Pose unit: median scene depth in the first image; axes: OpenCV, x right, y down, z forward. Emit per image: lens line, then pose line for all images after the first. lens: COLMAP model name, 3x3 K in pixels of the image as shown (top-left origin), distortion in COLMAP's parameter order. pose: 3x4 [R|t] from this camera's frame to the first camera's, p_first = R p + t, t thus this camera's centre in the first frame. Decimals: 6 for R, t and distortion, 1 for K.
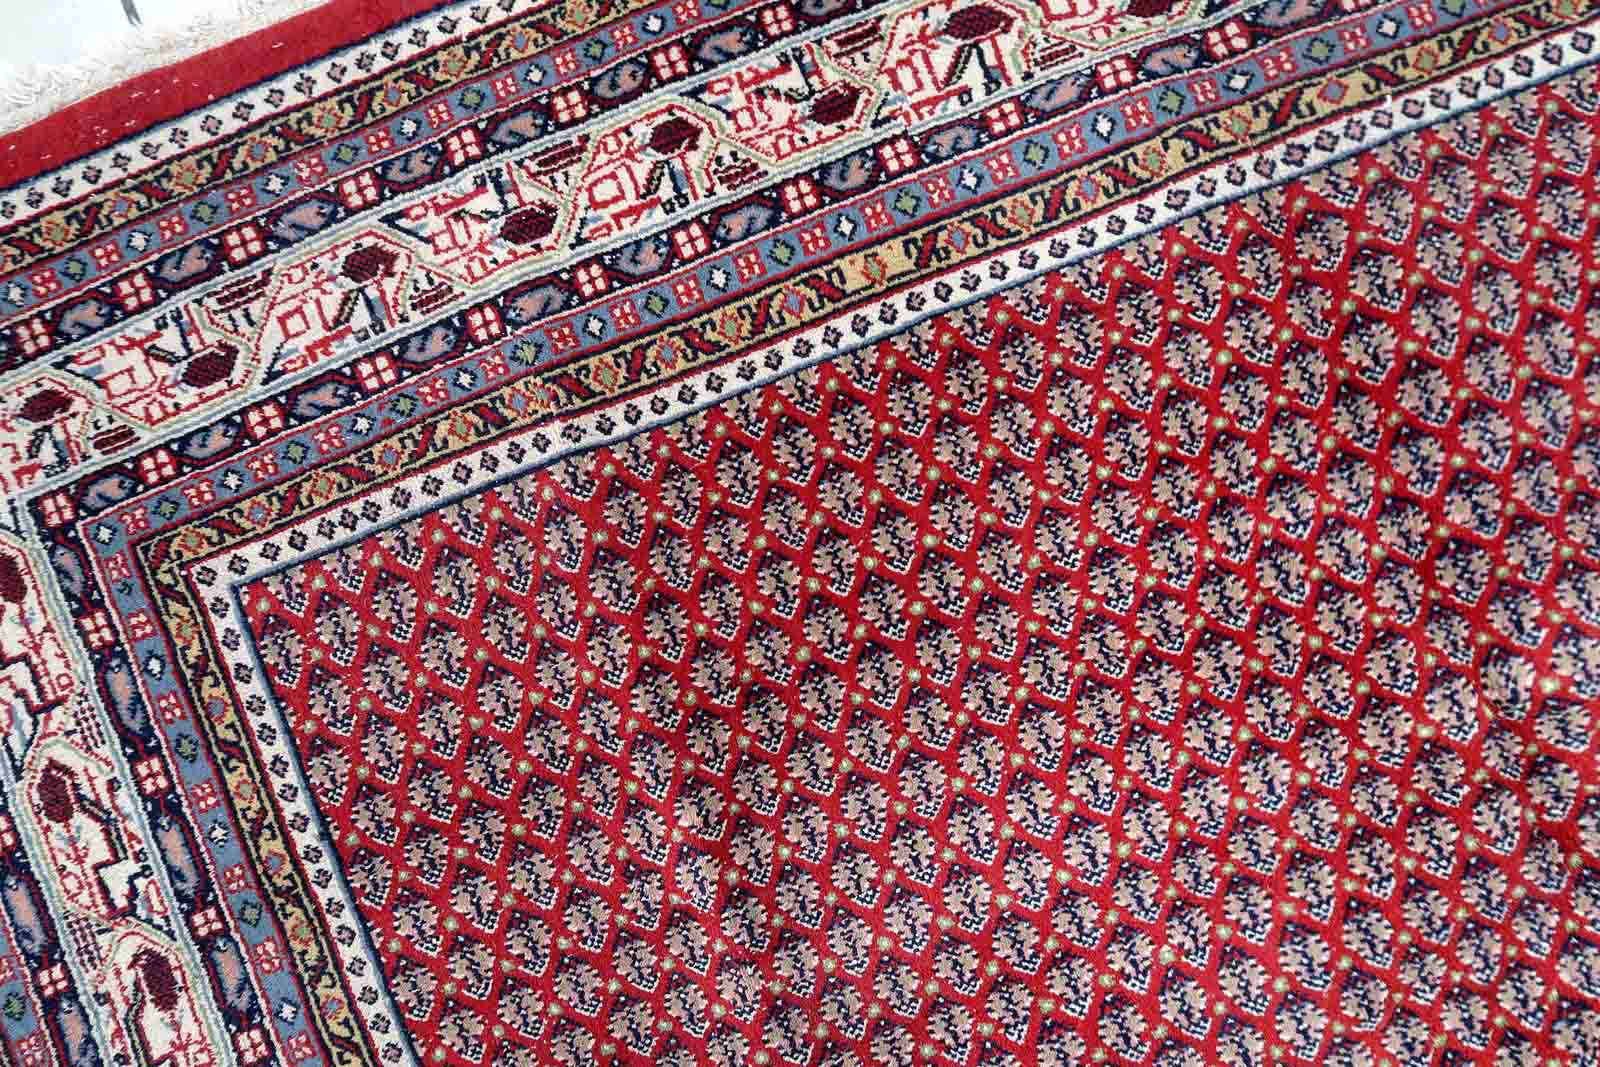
lens RADIAL K [[650.6, 0, 797.0], [0, 650.6, 536.1], [0, 0, 1]] dist [-0.010345, 0.001529]
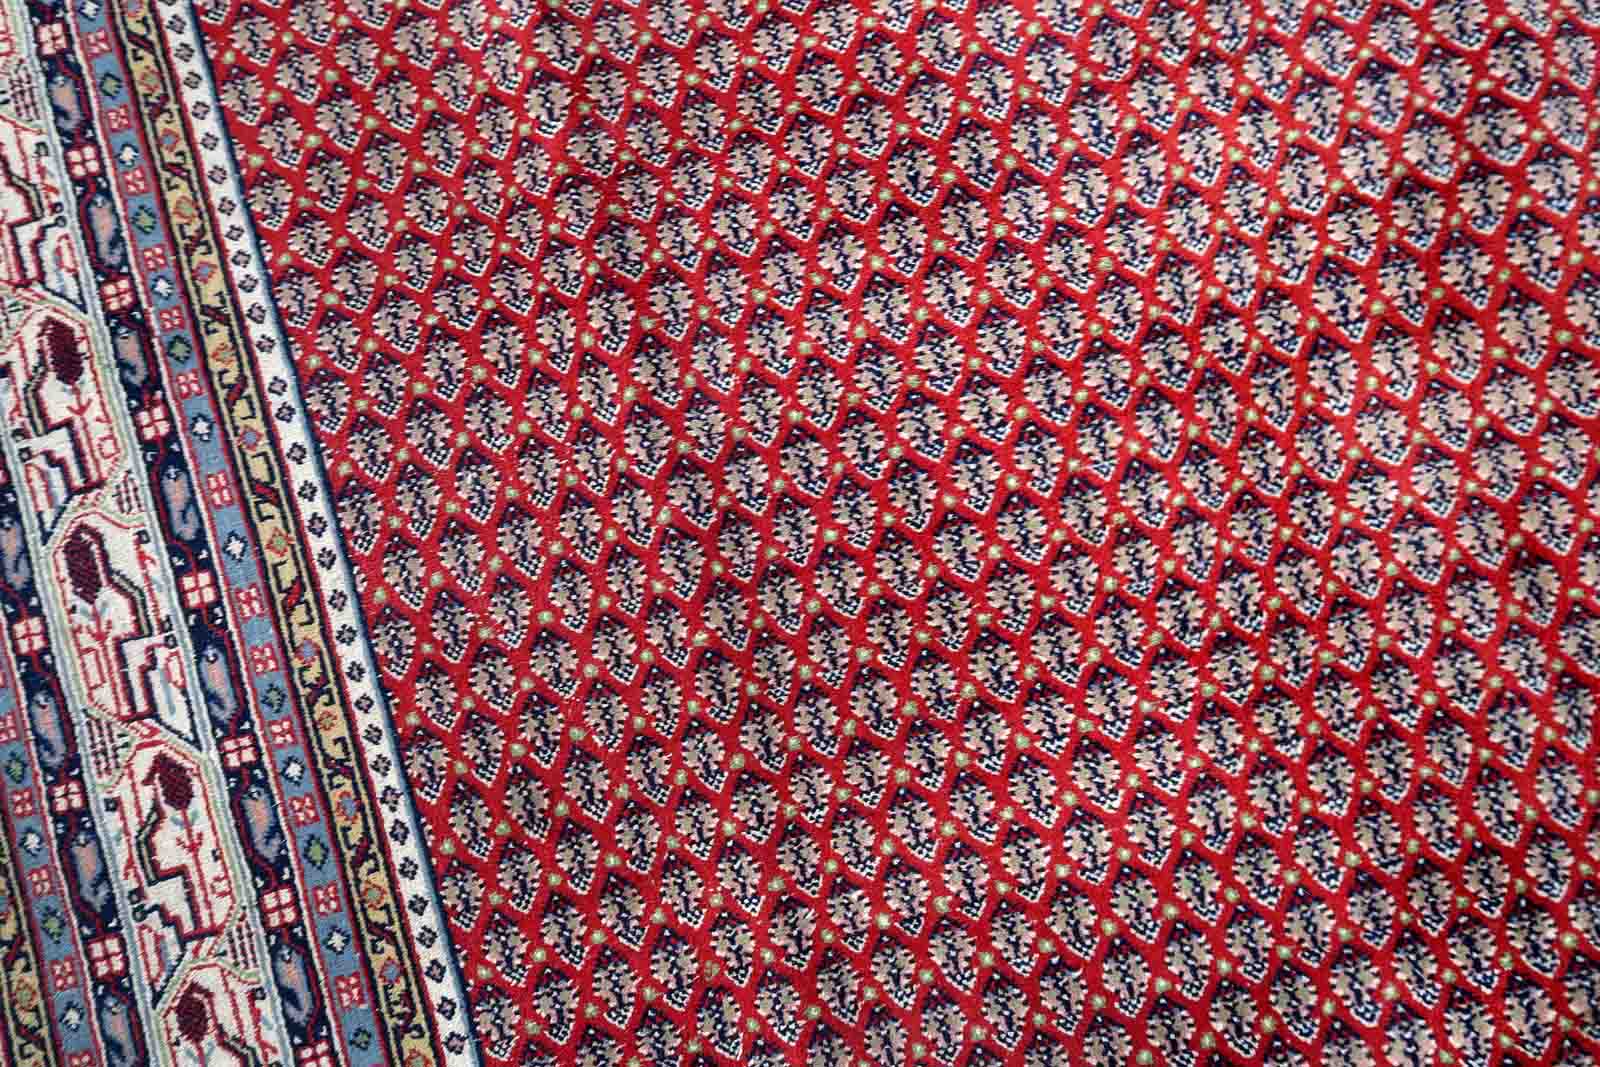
lens RADIAL K [[650.6, 0, 806.2], [0, 650.6, 534.8], [0, 0, 1]] dist [-0.010345, 0.001529]
pose [[0.995329, 0.096534, -0.001145, 0.461991], [-0.096539, 0.995176, -0.017459, 1.546921], [-0.000545, 0.017488, 0.999847, -0.024713]]
